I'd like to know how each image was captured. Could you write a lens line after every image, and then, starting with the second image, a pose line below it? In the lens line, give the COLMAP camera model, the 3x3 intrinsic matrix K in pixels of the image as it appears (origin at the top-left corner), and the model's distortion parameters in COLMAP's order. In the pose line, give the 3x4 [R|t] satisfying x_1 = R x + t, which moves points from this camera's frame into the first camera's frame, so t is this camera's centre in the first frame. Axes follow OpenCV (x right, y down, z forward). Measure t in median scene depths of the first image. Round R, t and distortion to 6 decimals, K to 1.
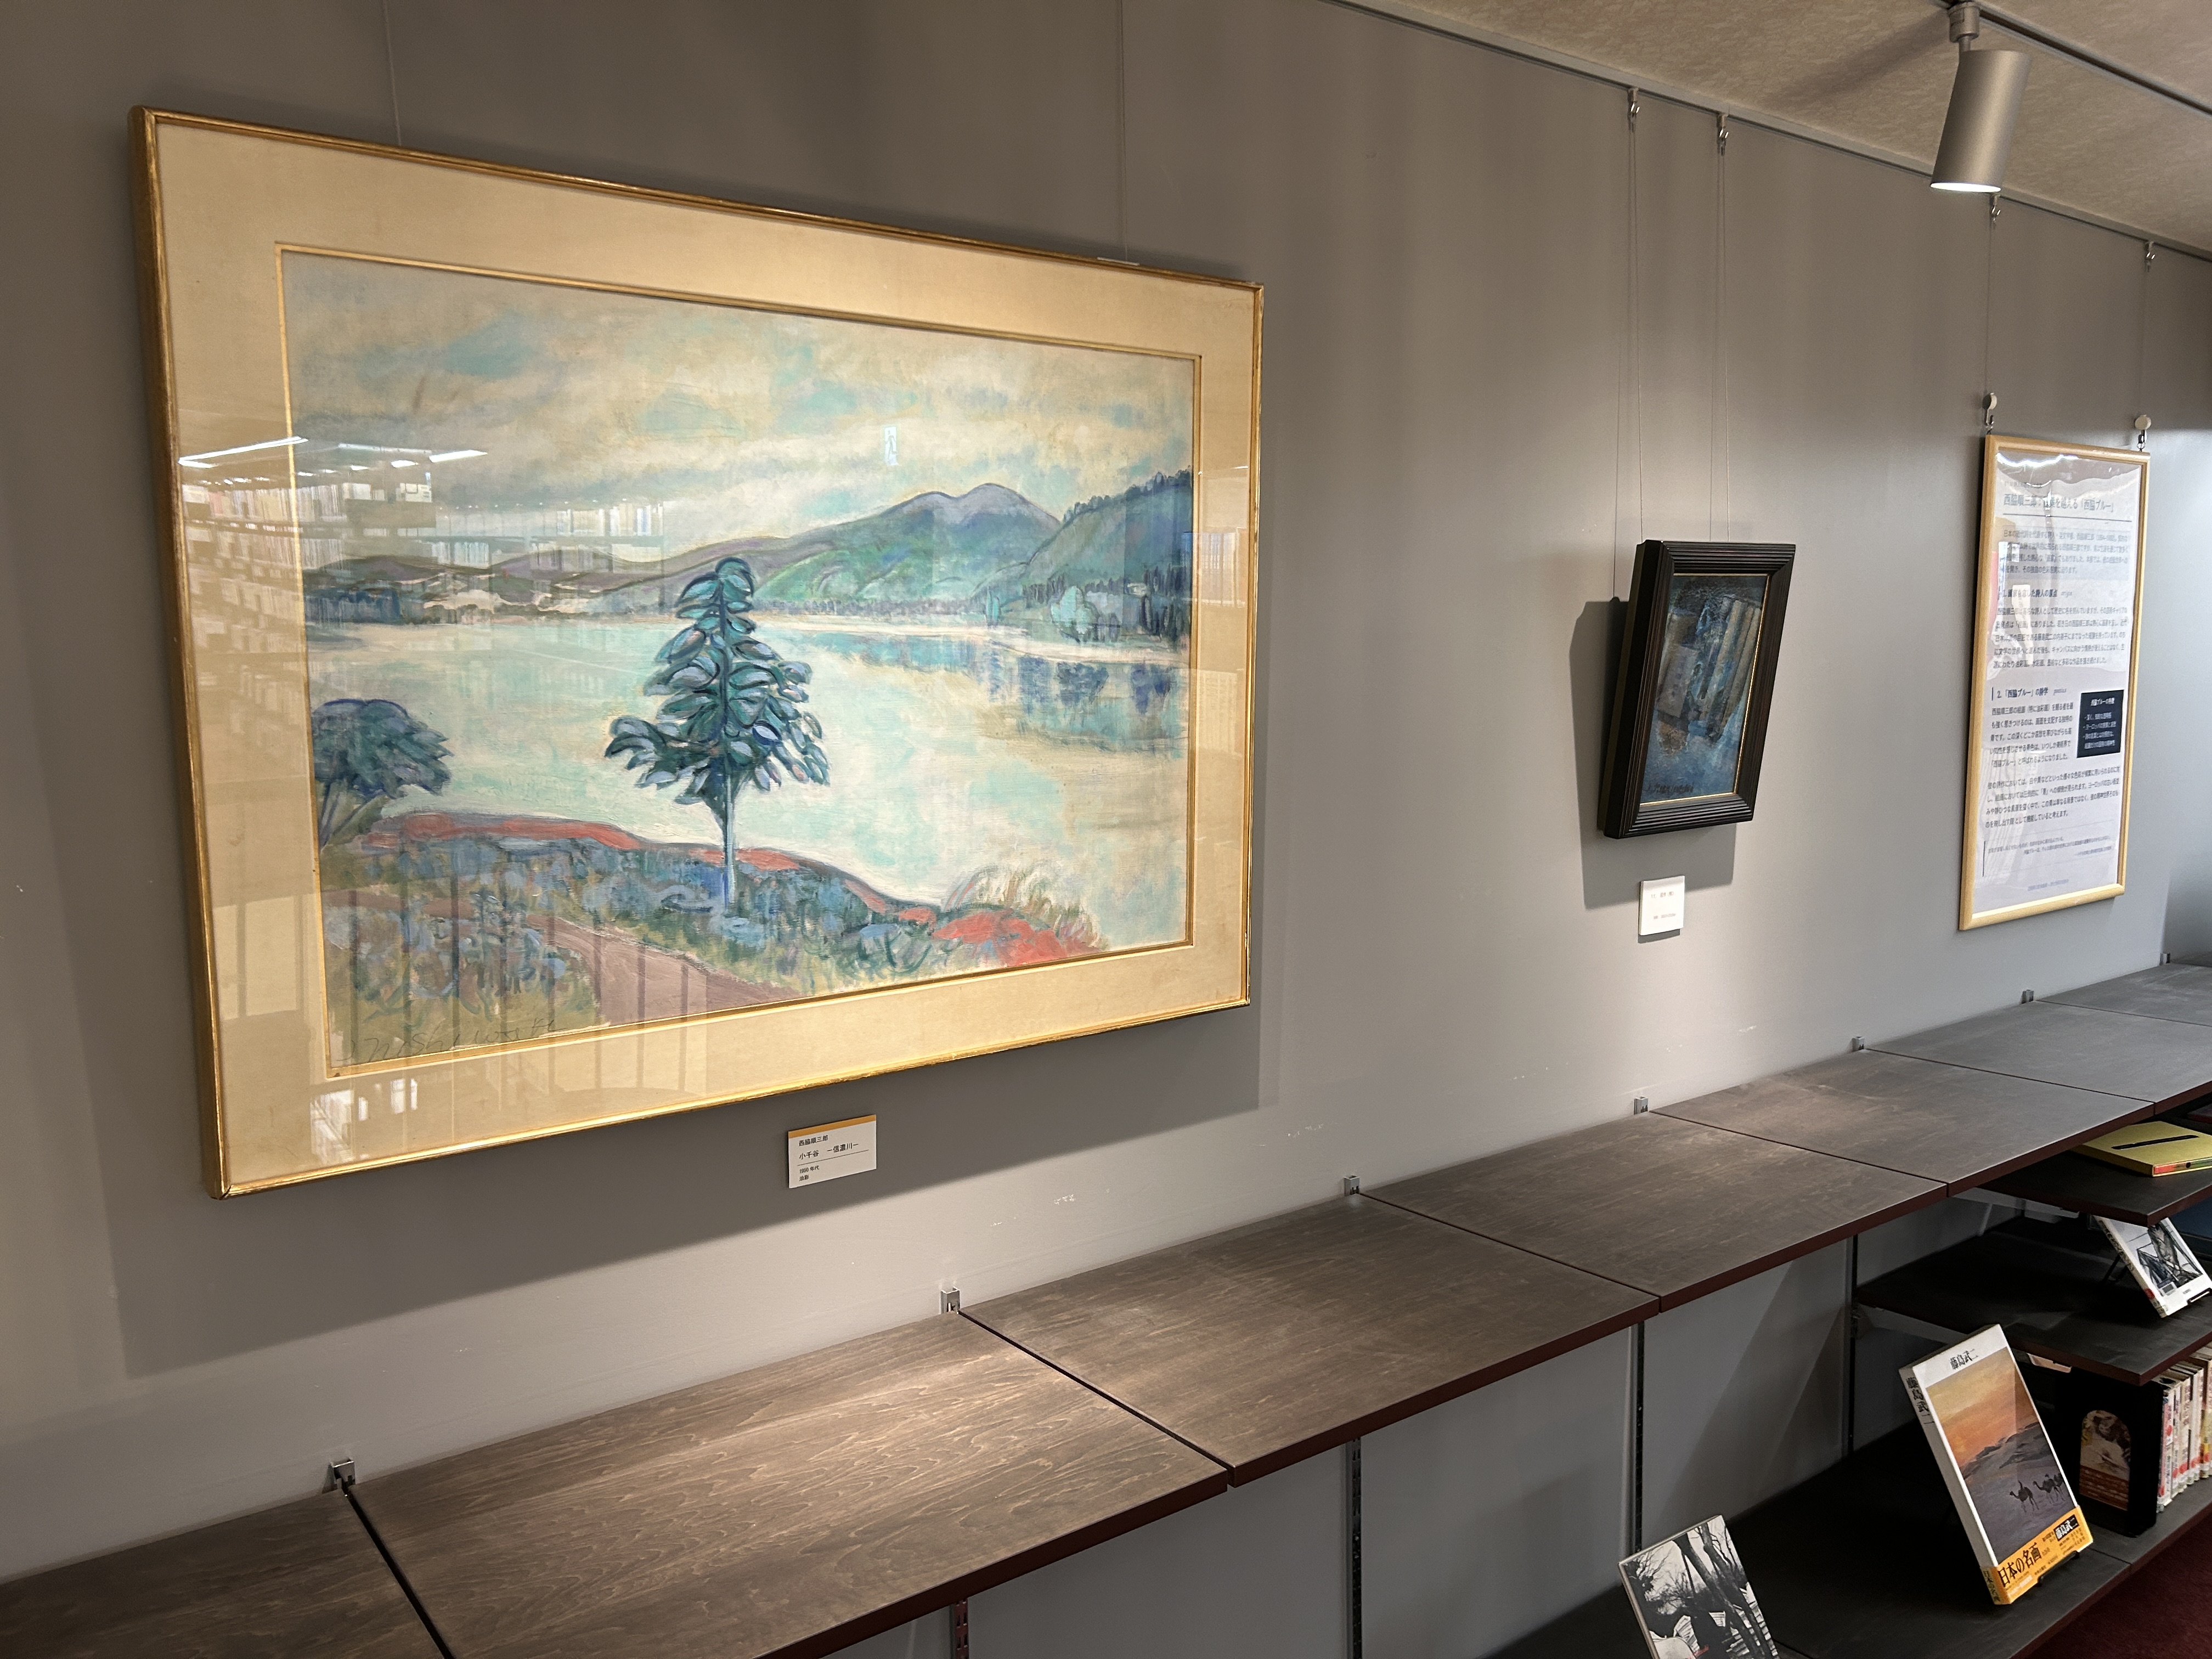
lens RADIAL K [[1675.4, 0, 1106.0], [0, 1675.4, 829.5], [0, 0, 1]] dist [0.064426, -0.060439]
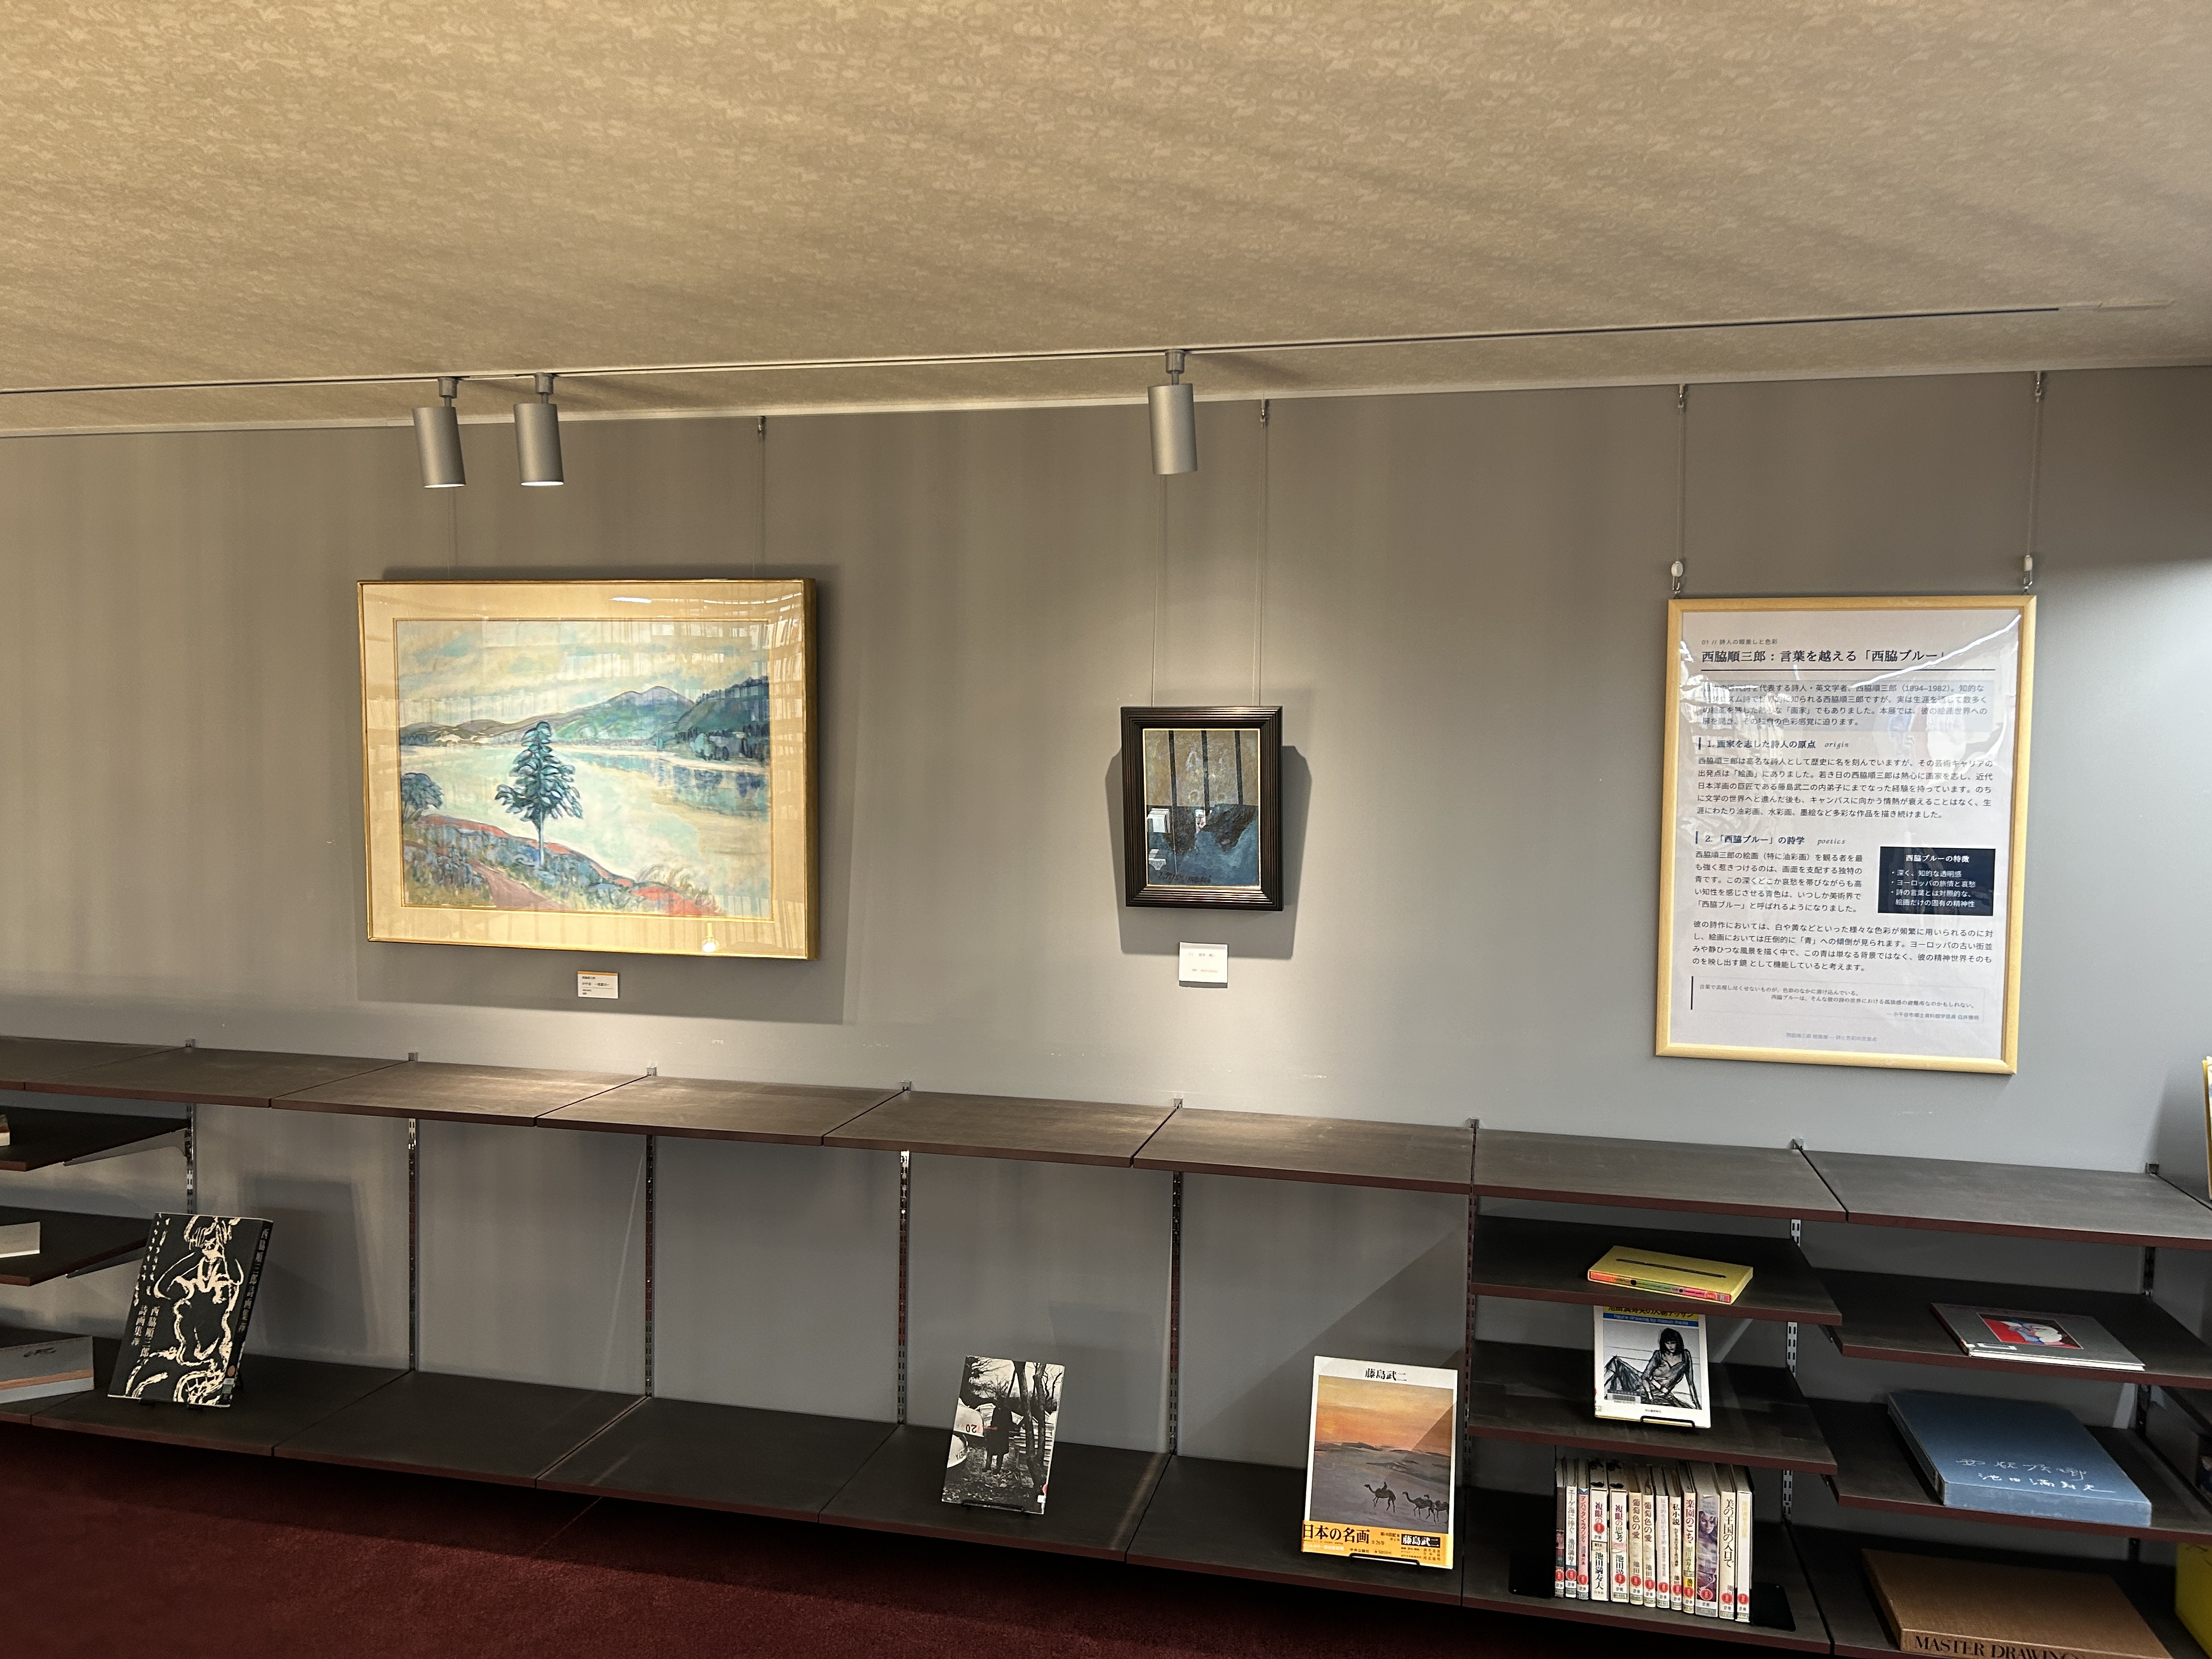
lens RADIAL K [[1675.4, 0, 1106.0], [0, 1675.4, 829.5], [0, 0, 1]] dist [0.064426, -0.060439]
pose [[0.634115, 0.059939, -0.770912, 2.008265], [-0.105970, 0.994320, -0.009856, -0.063498], [0.765943, 0.087944, 0.636865, 0.081648]]
